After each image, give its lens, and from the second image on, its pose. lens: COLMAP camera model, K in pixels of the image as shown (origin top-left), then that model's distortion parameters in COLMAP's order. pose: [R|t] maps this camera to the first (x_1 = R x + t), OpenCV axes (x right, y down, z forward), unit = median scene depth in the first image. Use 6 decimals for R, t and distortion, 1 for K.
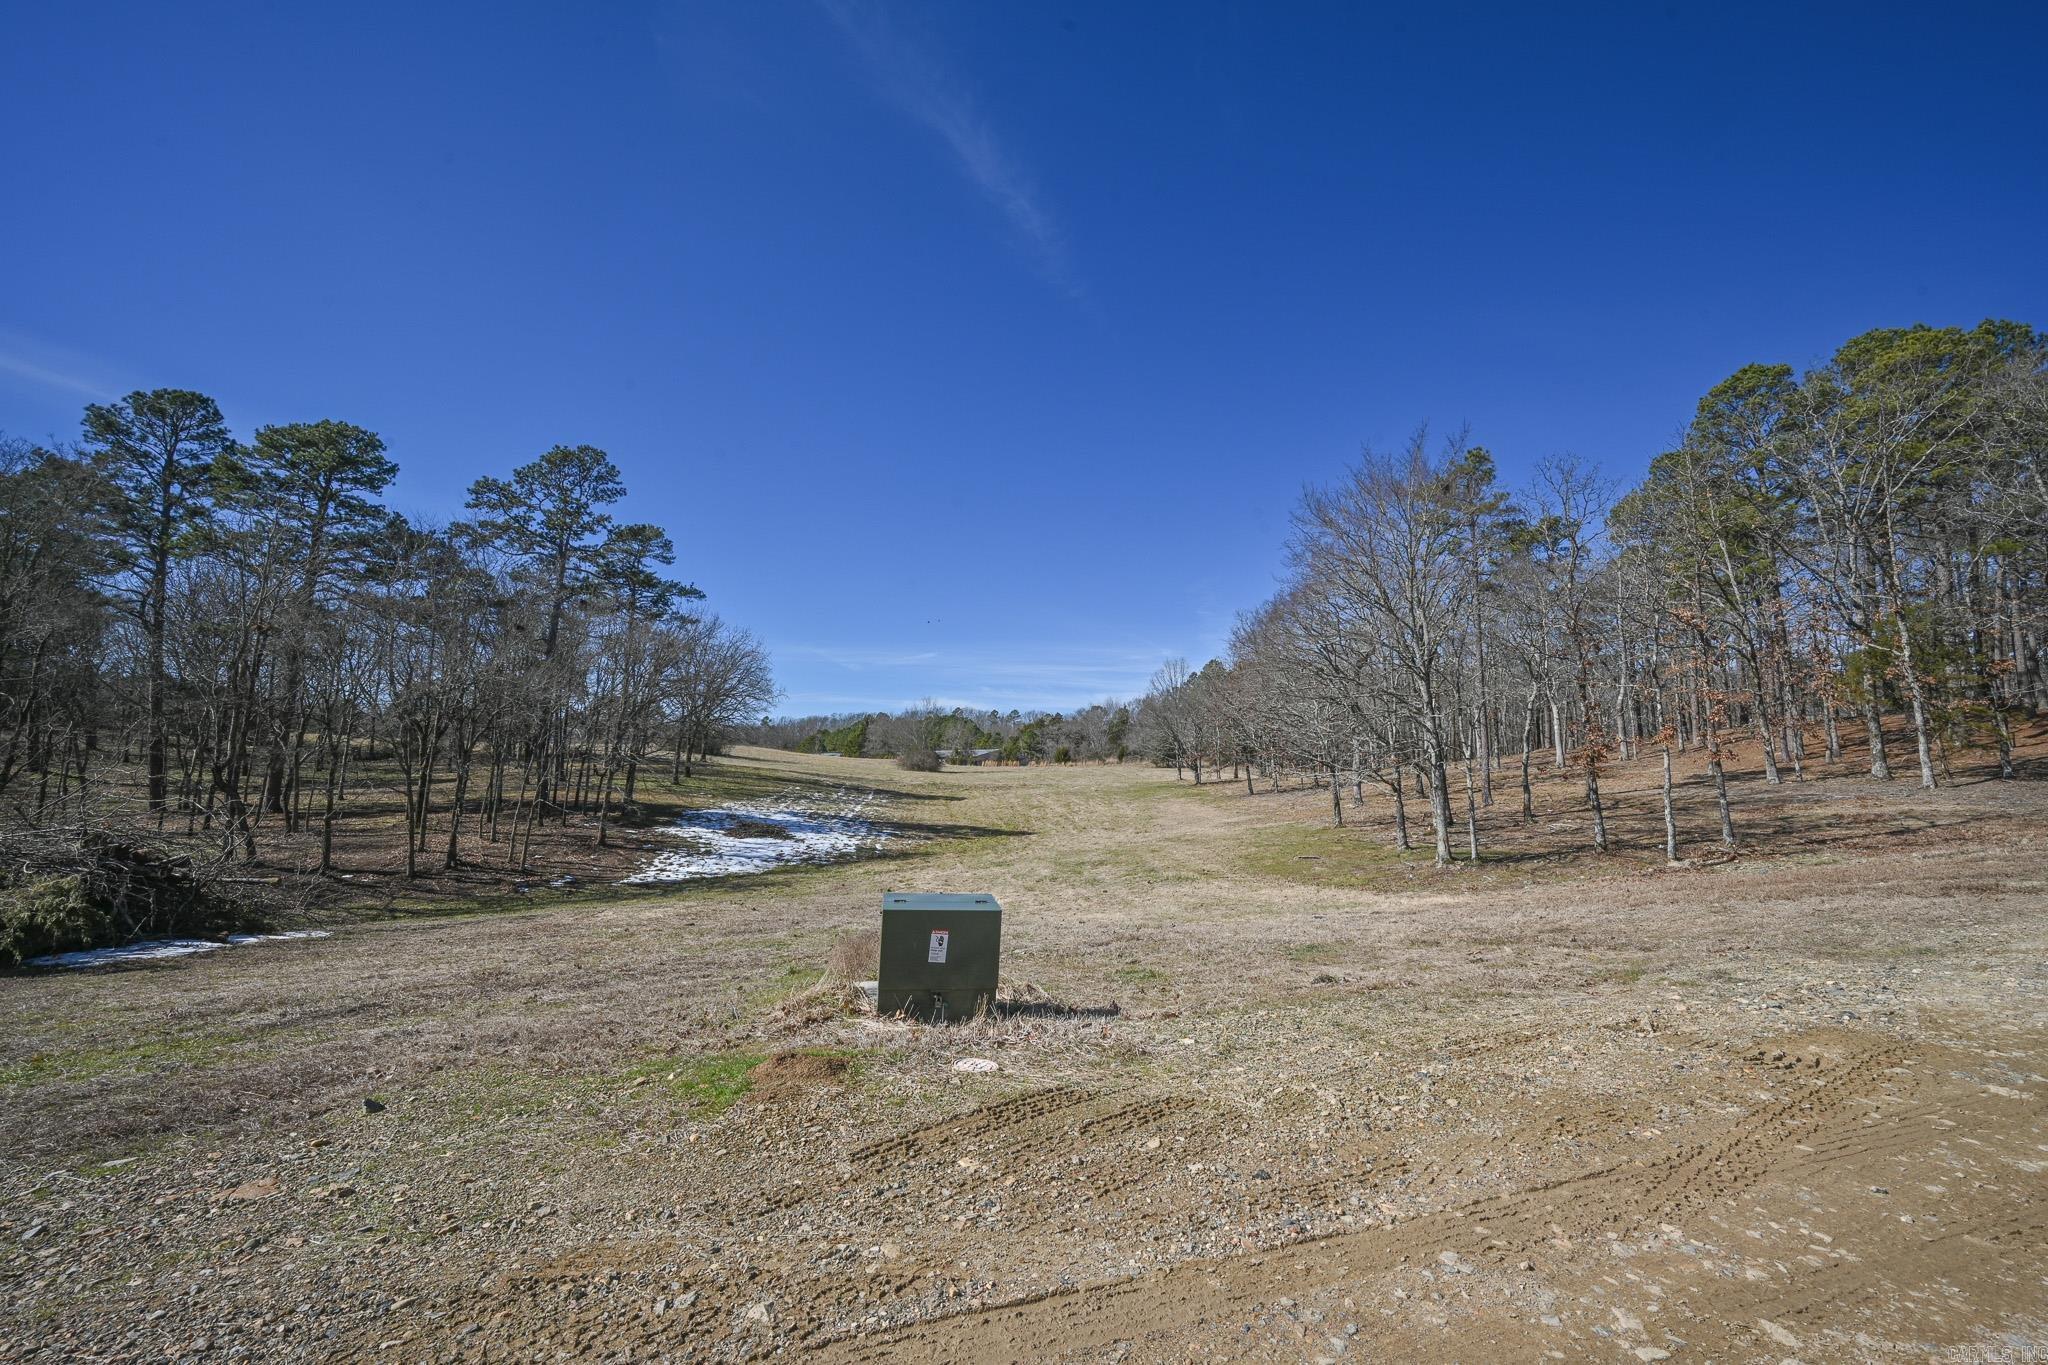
lens RADIAL K [[805.5, 0, 1024.0], [0, 805.5, 682.5], [0, 0, 1]] dist [0.000145, -0.000087]
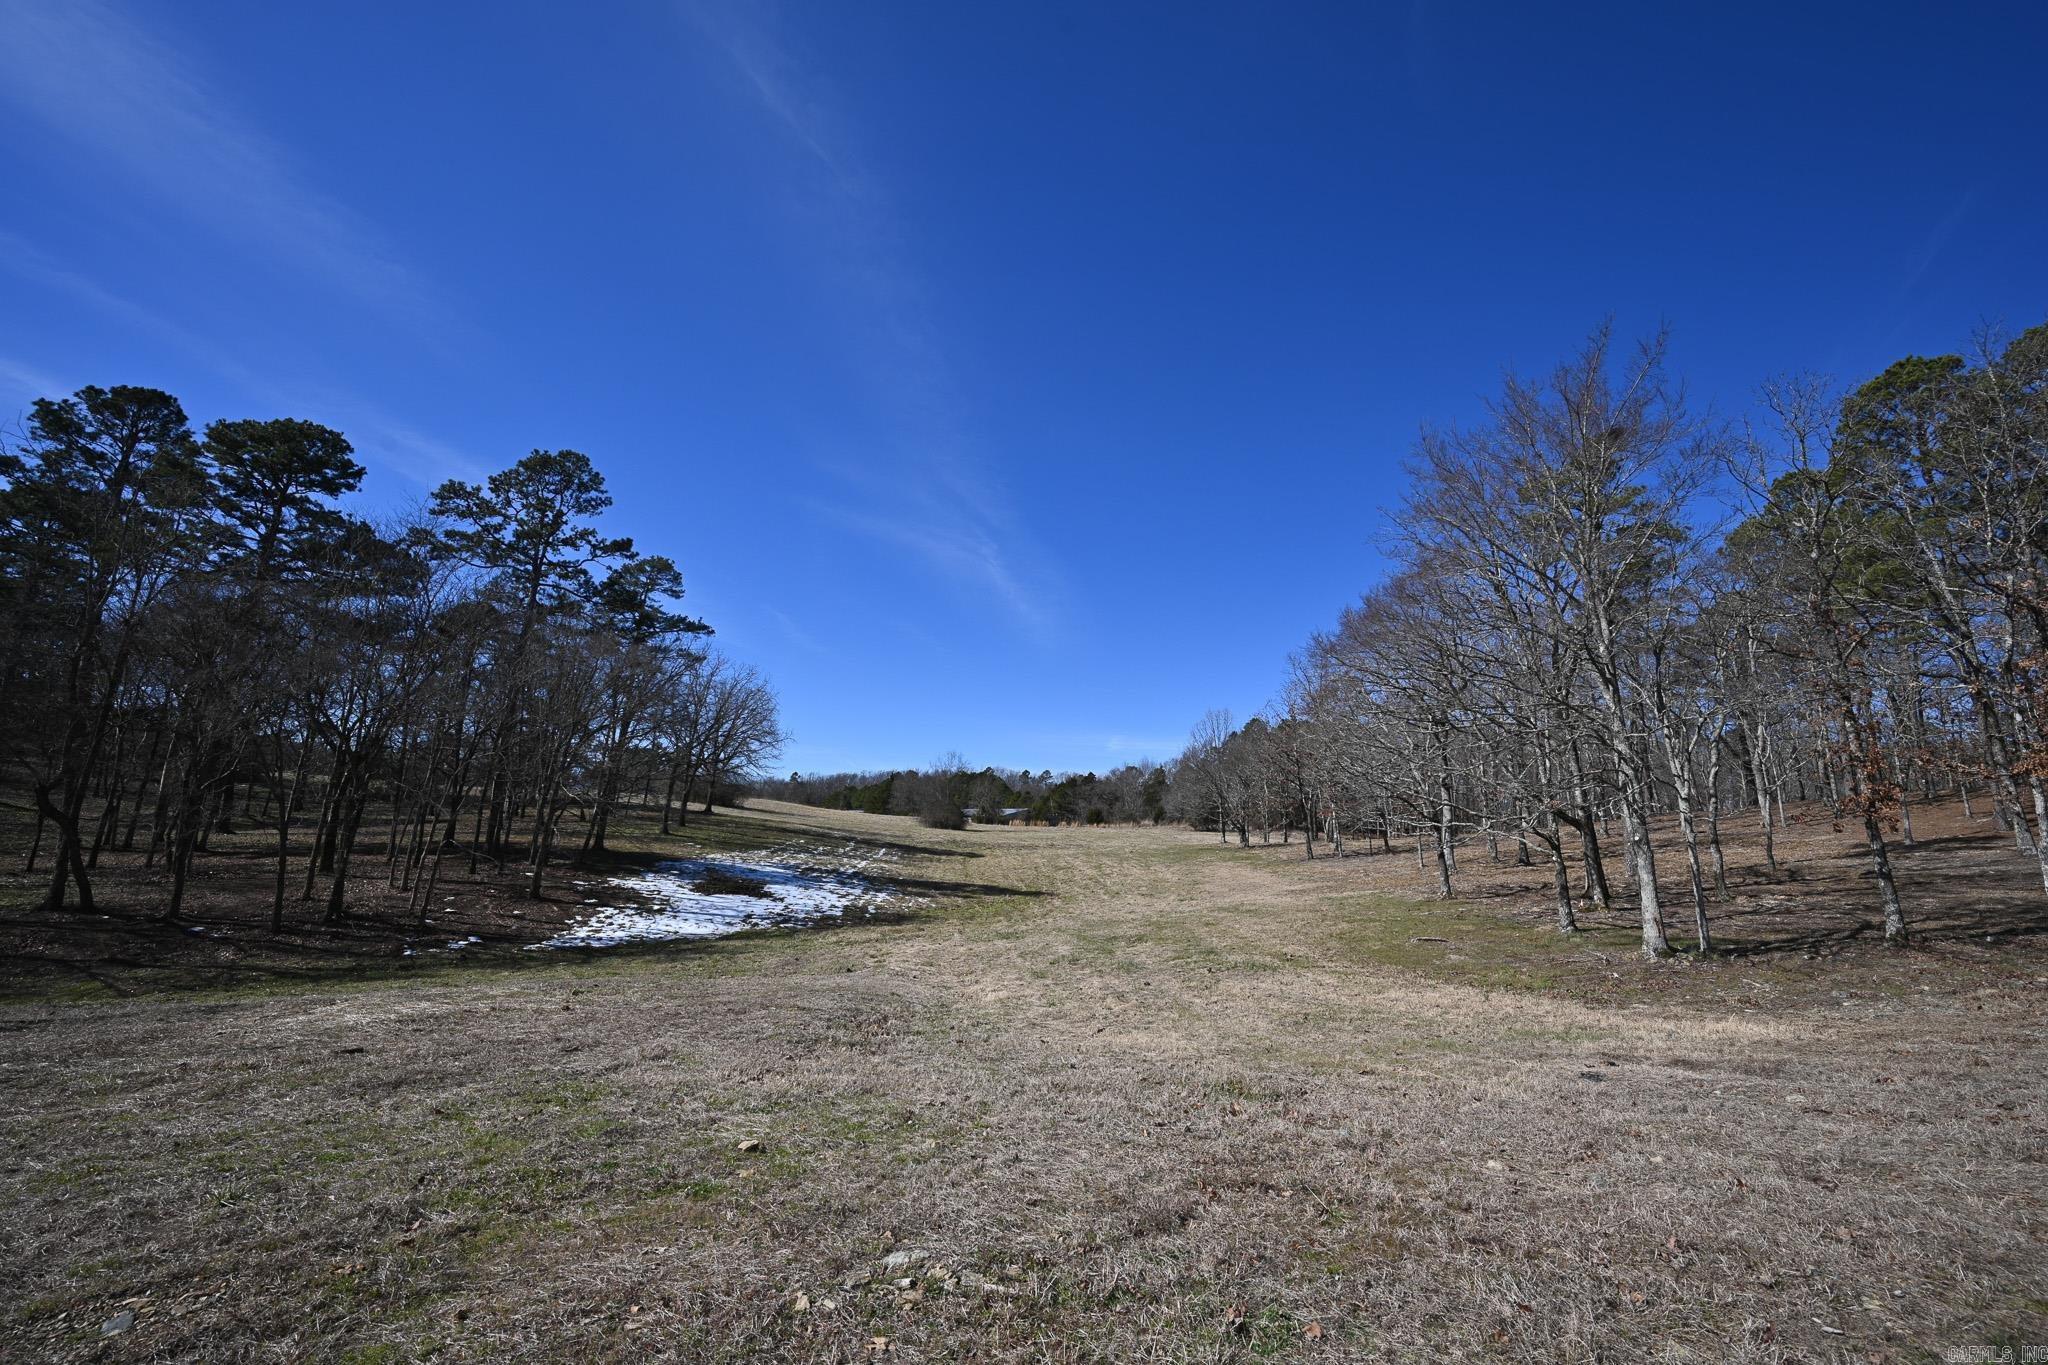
lens RADIAL K [[806.0, 0, 1024.0], [0, 806.0, 682.5], [0, 0, 1]] dist [-0.000164, -0.000340]
pose [[0.998989, 0.013782, -0.042801, 0.010047], [-0.017045, 0.996898, -0.076835, 0.026625], [0.041610, 0.077487, 0.996125, 0.133550]]
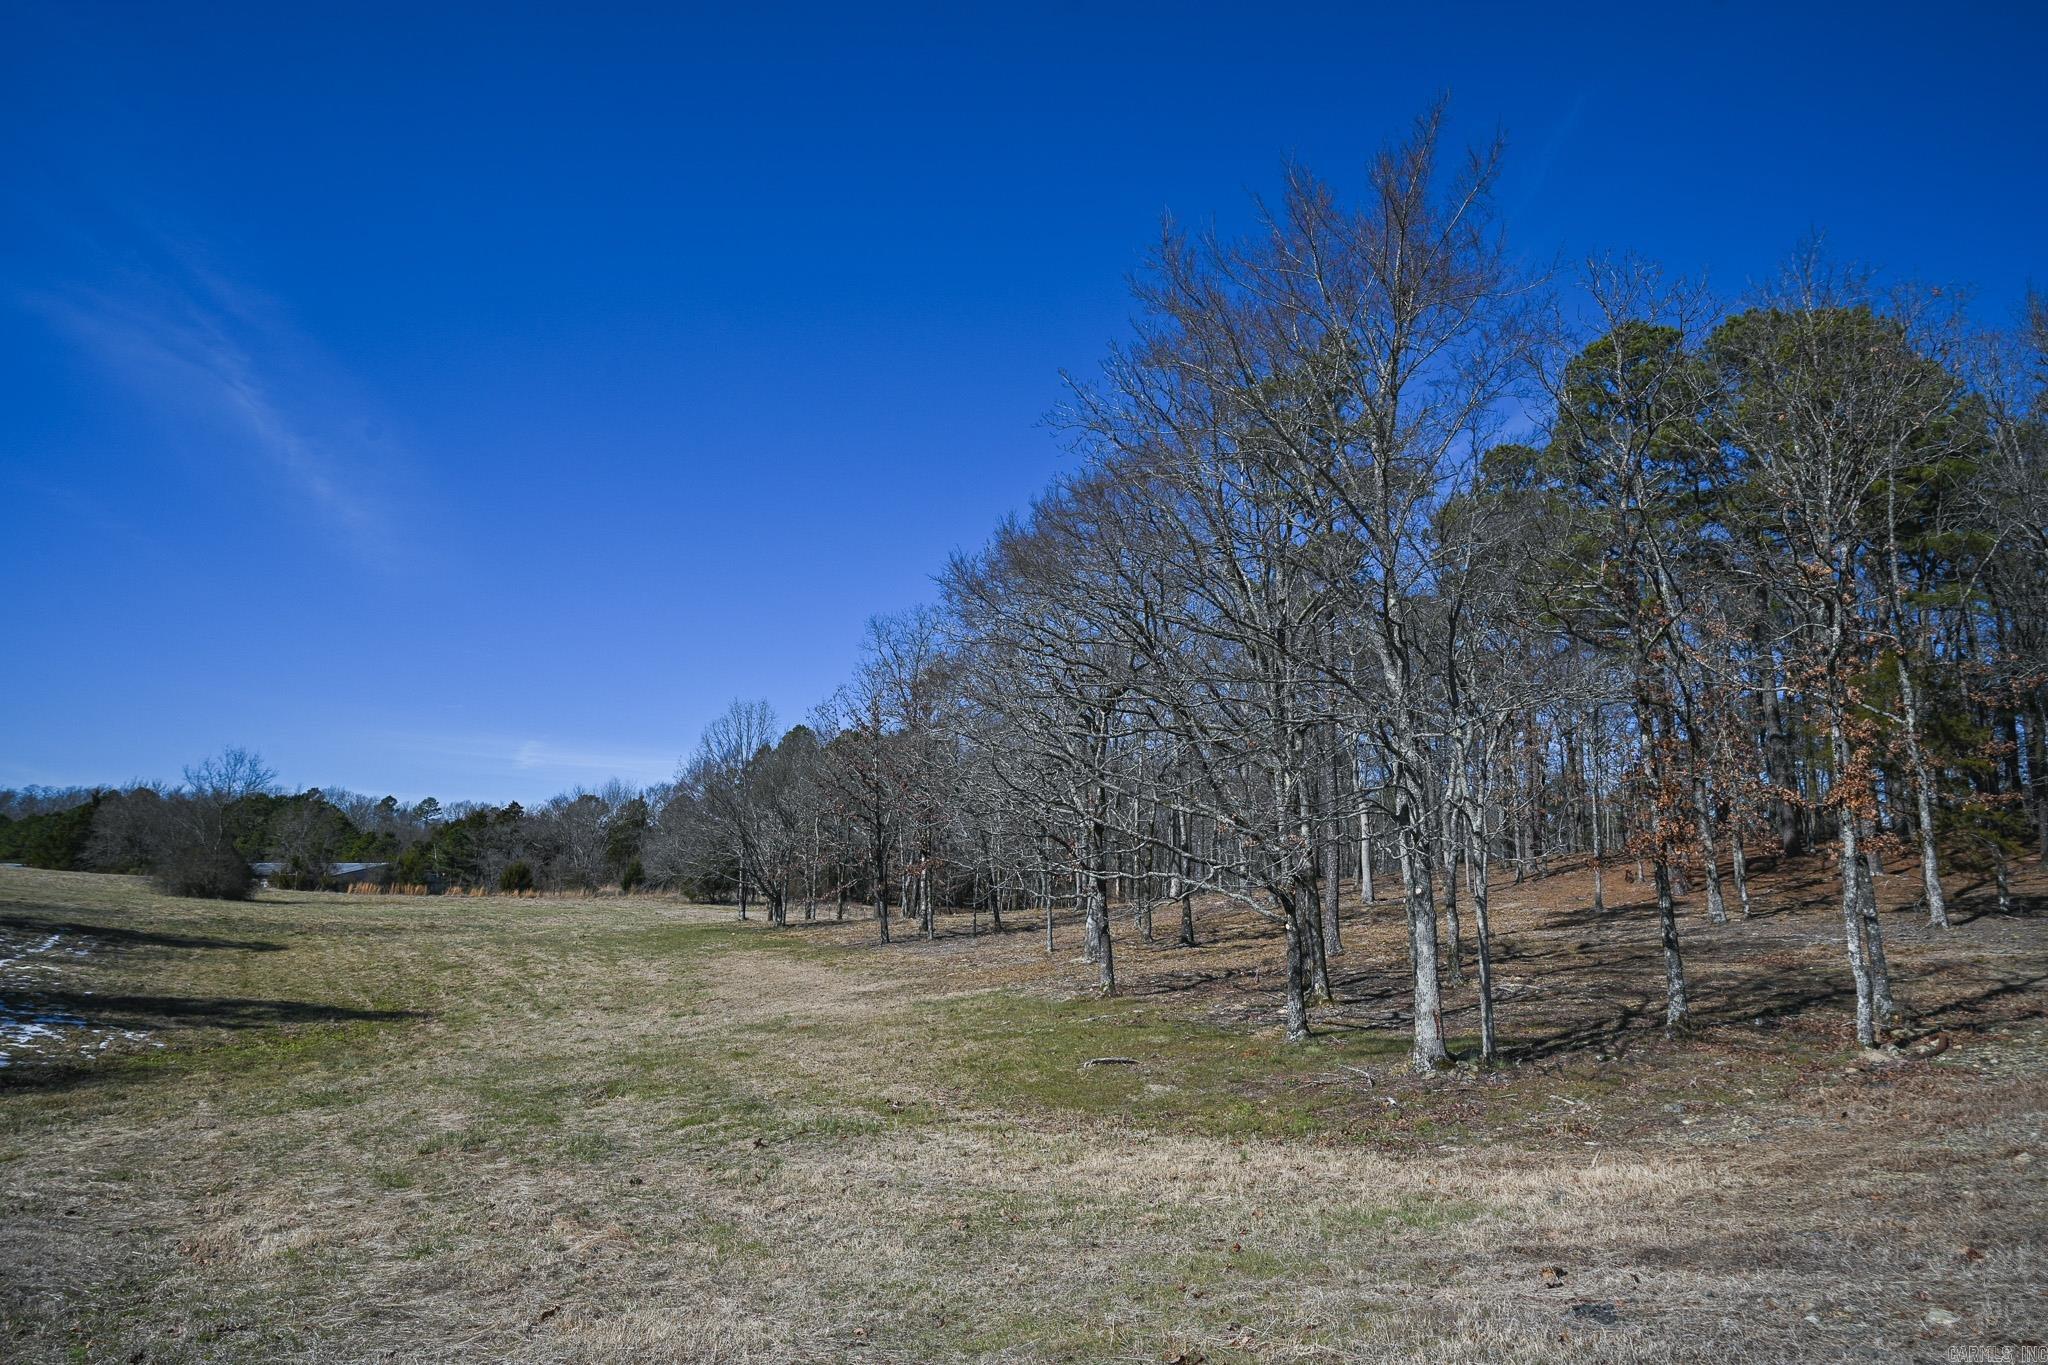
lens RADIAL K [[1296.0, 0, 1024.0], [0, 1296.0, 682.5], [0, 0, 1]] dist [-0.003090, -0.000465]
pose [[0.913519, 0.089349, 0.396863, 0.007094], [-0.060917, 0.994627, -0.083707, 0.039453], [-0.402210, 0.052292, 0.914053, 0.193730]]
